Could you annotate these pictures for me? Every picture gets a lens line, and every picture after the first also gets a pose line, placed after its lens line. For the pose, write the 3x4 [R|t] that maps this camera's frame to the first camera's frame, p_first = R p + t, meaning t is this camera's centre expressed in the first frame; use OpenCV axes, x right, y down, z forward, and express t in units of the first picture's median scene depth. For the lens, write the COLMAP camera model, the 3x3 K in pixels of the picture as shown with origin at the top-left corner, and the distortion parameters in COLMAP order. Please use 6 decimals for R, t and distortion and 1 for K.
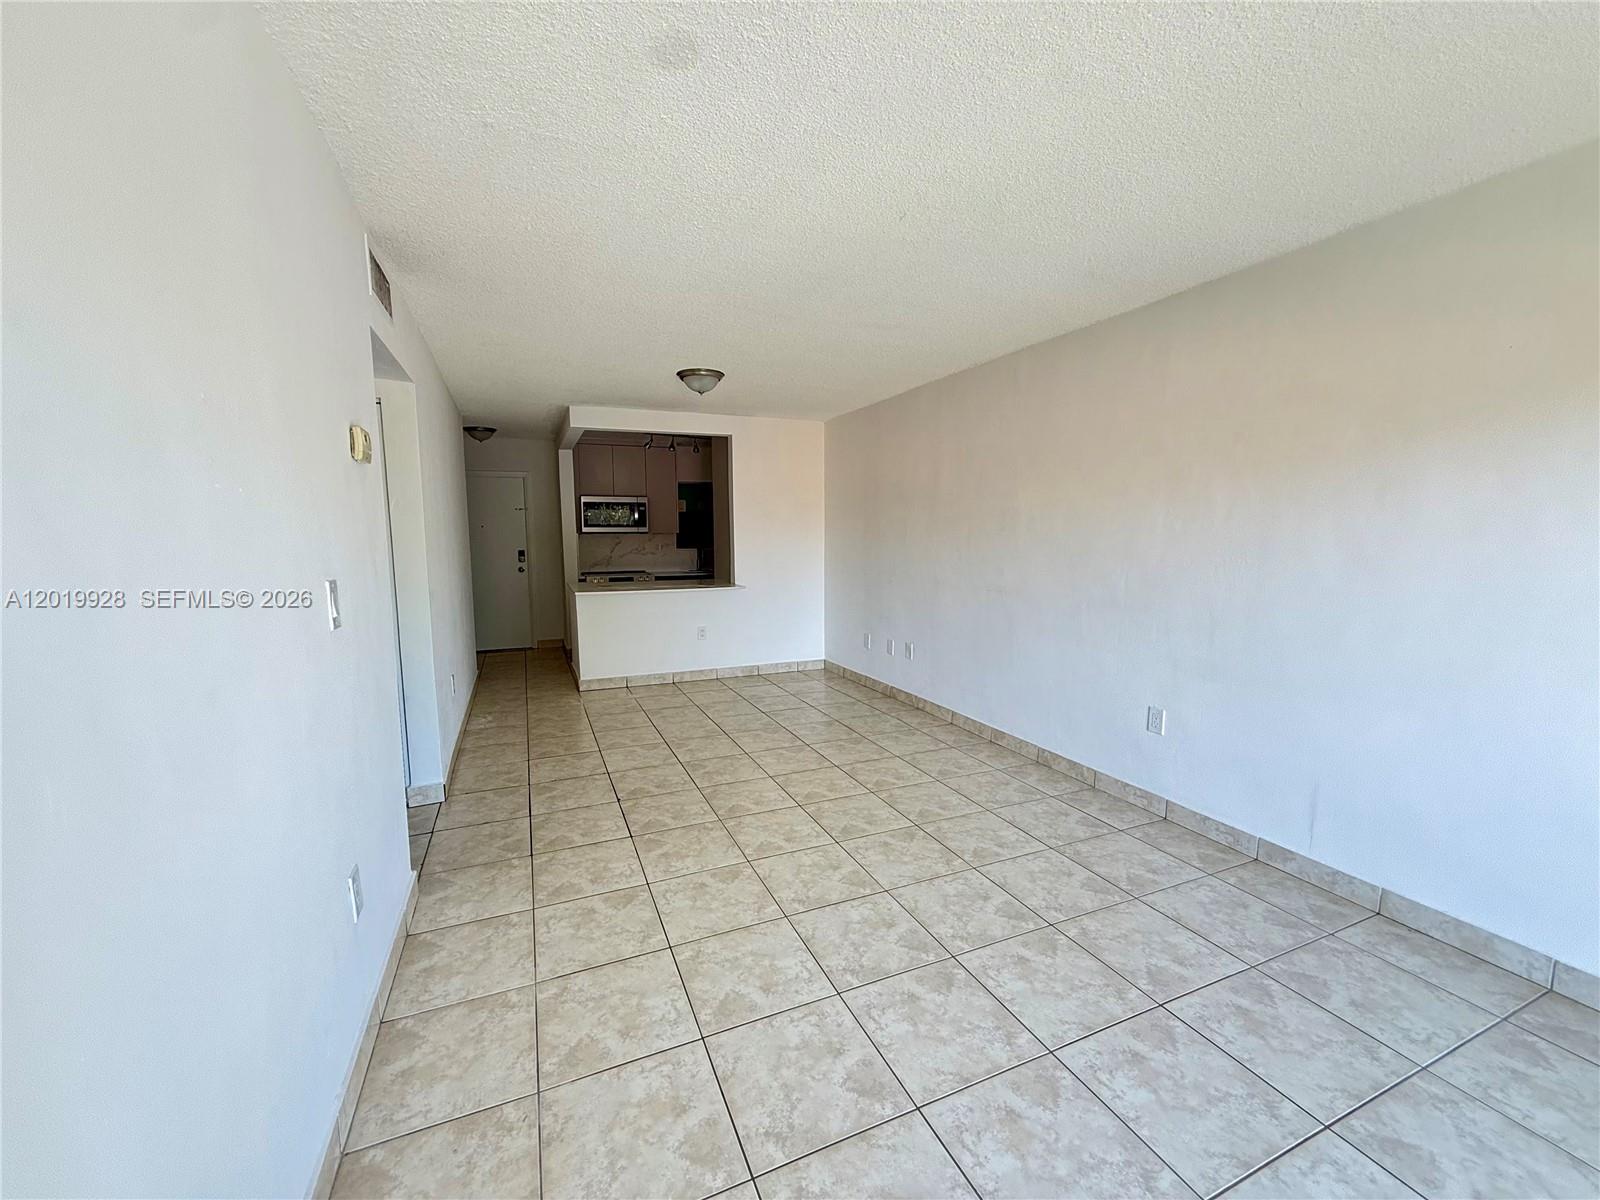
lens RADIAL K [[638.4, 0, 795.8], [0, 638.4, 594.6], [0, 0, 1]] dist [0.007492, -0.000204]
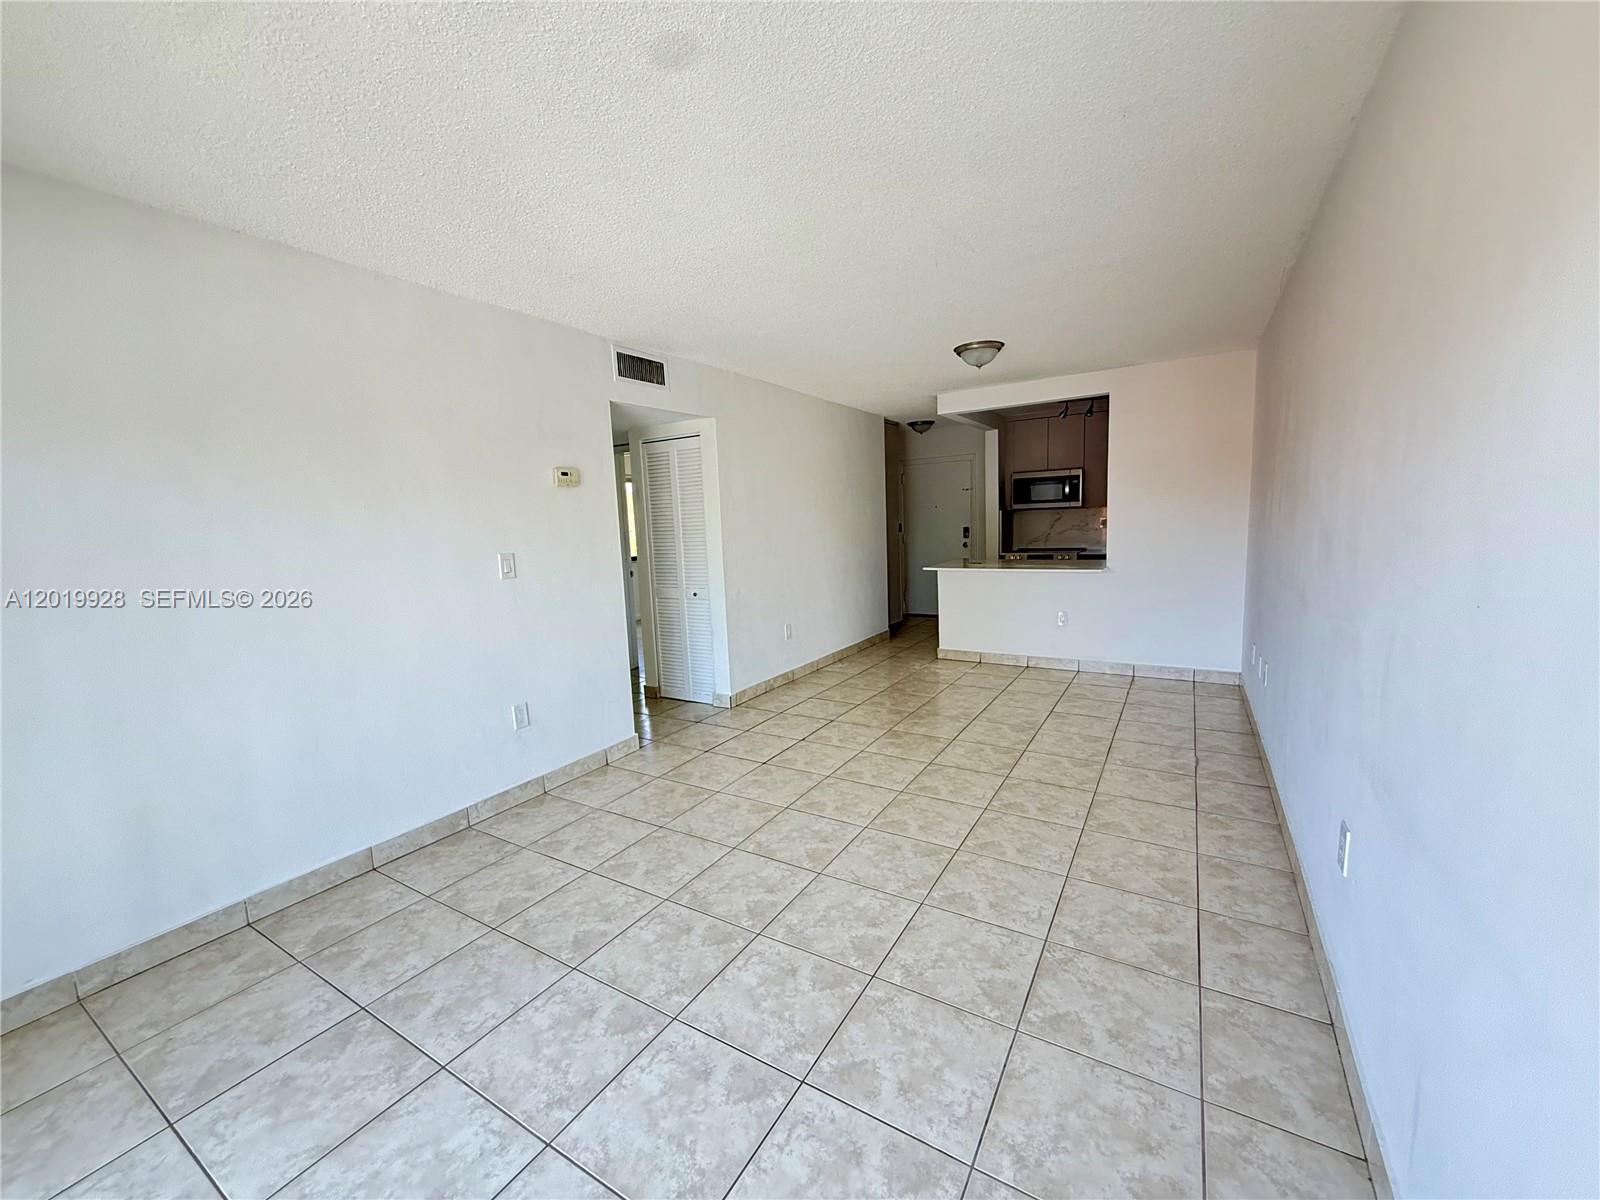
lens RADIAL K [[638.4, 0, 796.3], [0, 638.4, 606.3], [0, 0, 1]] dist [0.007492, -0.000204]
pose [[0.576678, 0.092776, -0.811687, 0.515090], [-0.043235, 0.995605, 0.083081, -0.023069], [0.815827, -0.012818, 0.578154, 0.221951]]
